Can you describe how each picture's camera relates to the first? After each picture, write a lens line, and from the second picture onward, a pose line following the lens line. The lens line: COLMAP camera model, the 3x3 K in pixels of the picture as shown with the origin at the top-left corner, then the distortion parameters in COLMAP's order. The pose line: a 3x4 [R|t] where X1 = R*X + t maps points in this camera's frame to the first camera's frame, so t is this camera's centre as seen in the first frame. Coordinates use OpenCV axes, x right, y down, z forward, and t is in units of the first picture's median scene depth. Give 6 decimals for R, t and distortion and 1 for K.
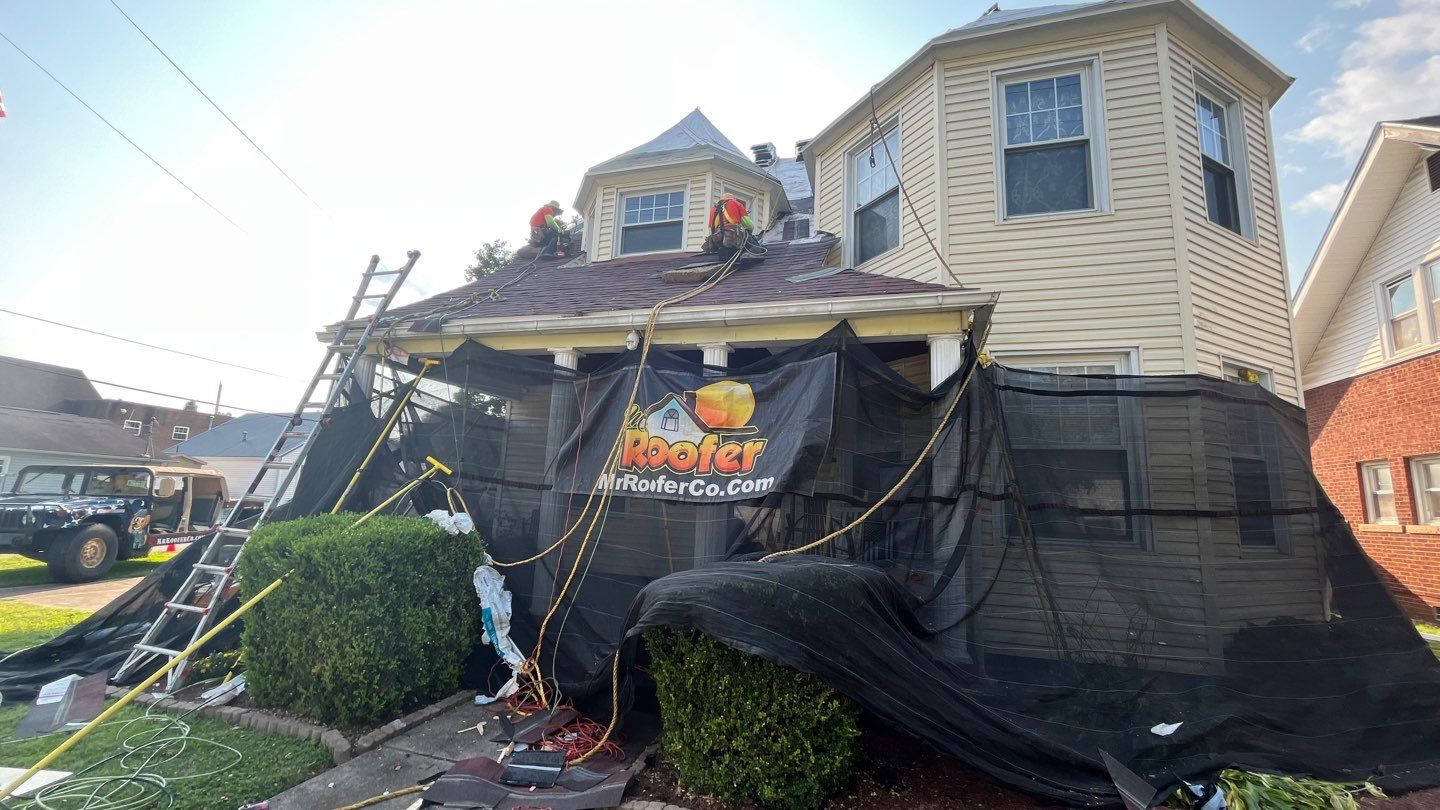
lens RADIAL K [[580.6, 0, 720.6], [0, 580.6, 408.5], [0, 0, 1]] dist [-0.005133, 0.001078]
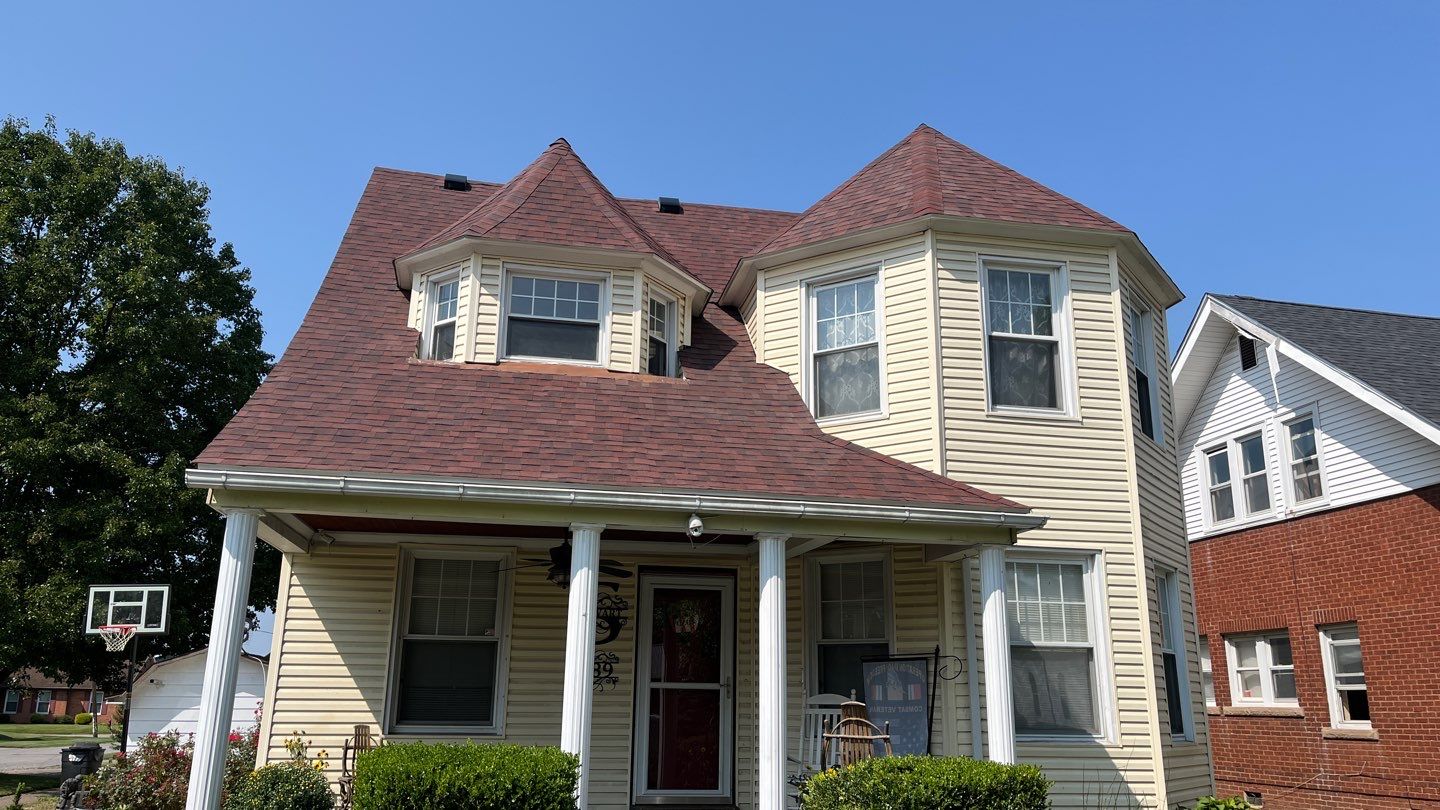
lens RADIAL K [[1078.5, 0, 725.9], [0, 1078.5, 402.7], [0, 0, 1]] dist [0.057367, -0.046673]
pose [[0.878180, 0.096783, 0.468437, -0.800855], [-0.052497, 0.992902, -0.106726, -0.115136], [-0.475441, 0.069133, 0.877027, -0.427402]]
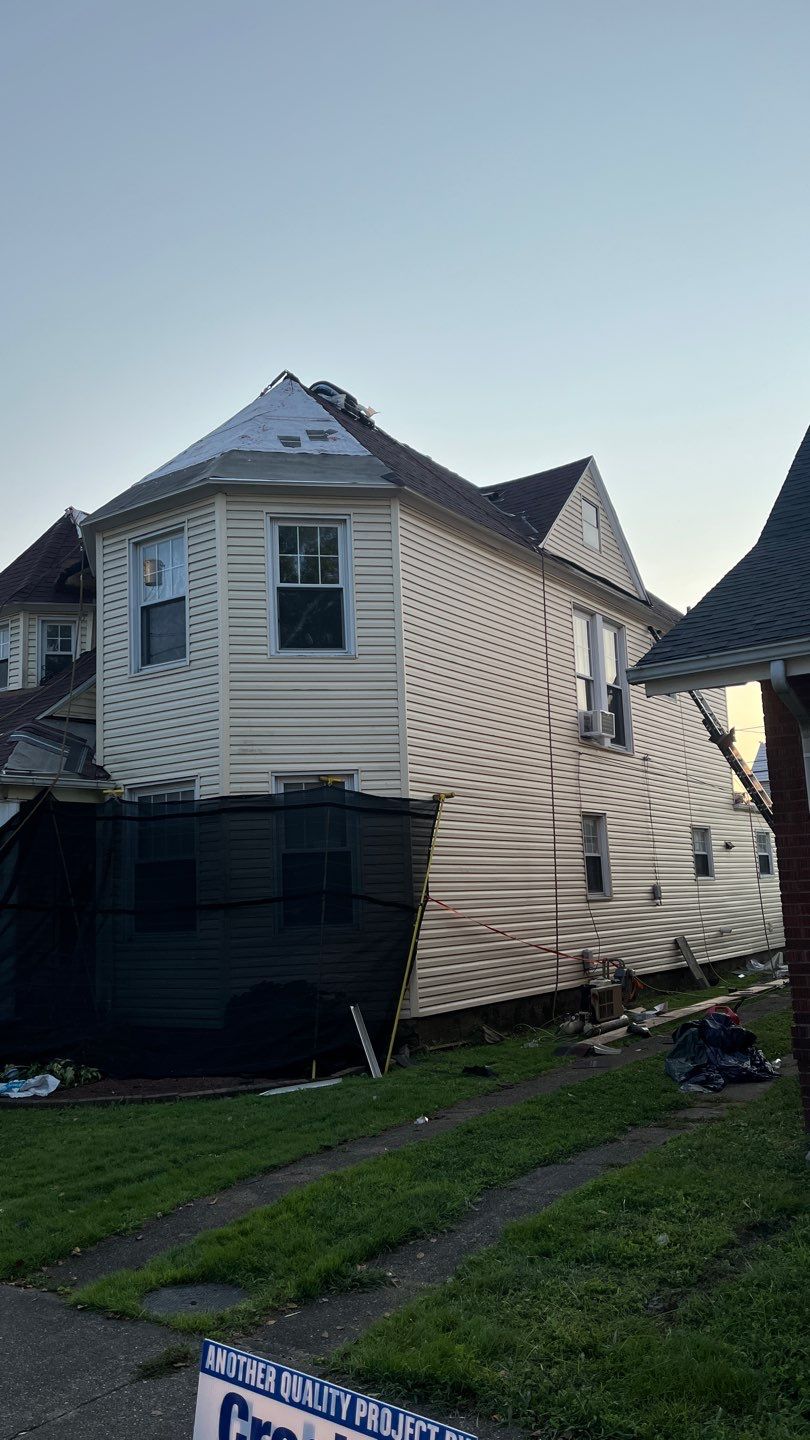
lens RADIAL K [[1078.5, 0, 414.5], [0, 1078.5, 739.8], [0, 0, 1]] dist [0.057367, -0.046673]
pose [[0.953903, -0.123242, -0.273642, 1.659054], [0.127564, 0.991828, -0.002015, -0.108236], [0.271654, -0.032984, 0.961830, -1.019755]]
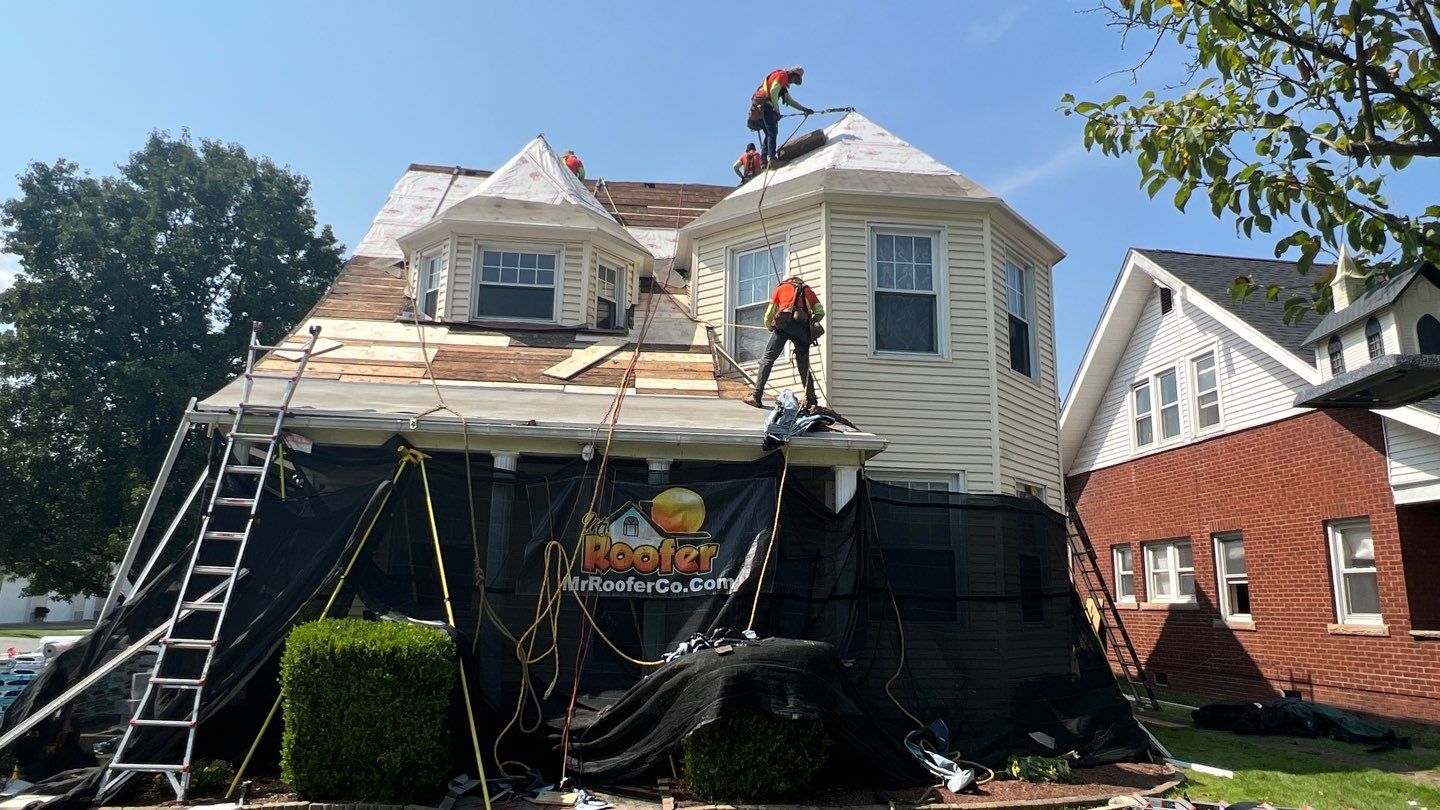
lens RADIAL K [[929.0, 0, 716.5], [0, 929.0, 404.7], [0, 0, 1]] dist [0.003051, -0.000508]
pose [[0.917125, 0.058912, 0.394223, -0.561923], [-0.045973, 0.998051, -0.042196, -0.127285], [-0.395940, 0.020575, 0.918046, -0.631252]]
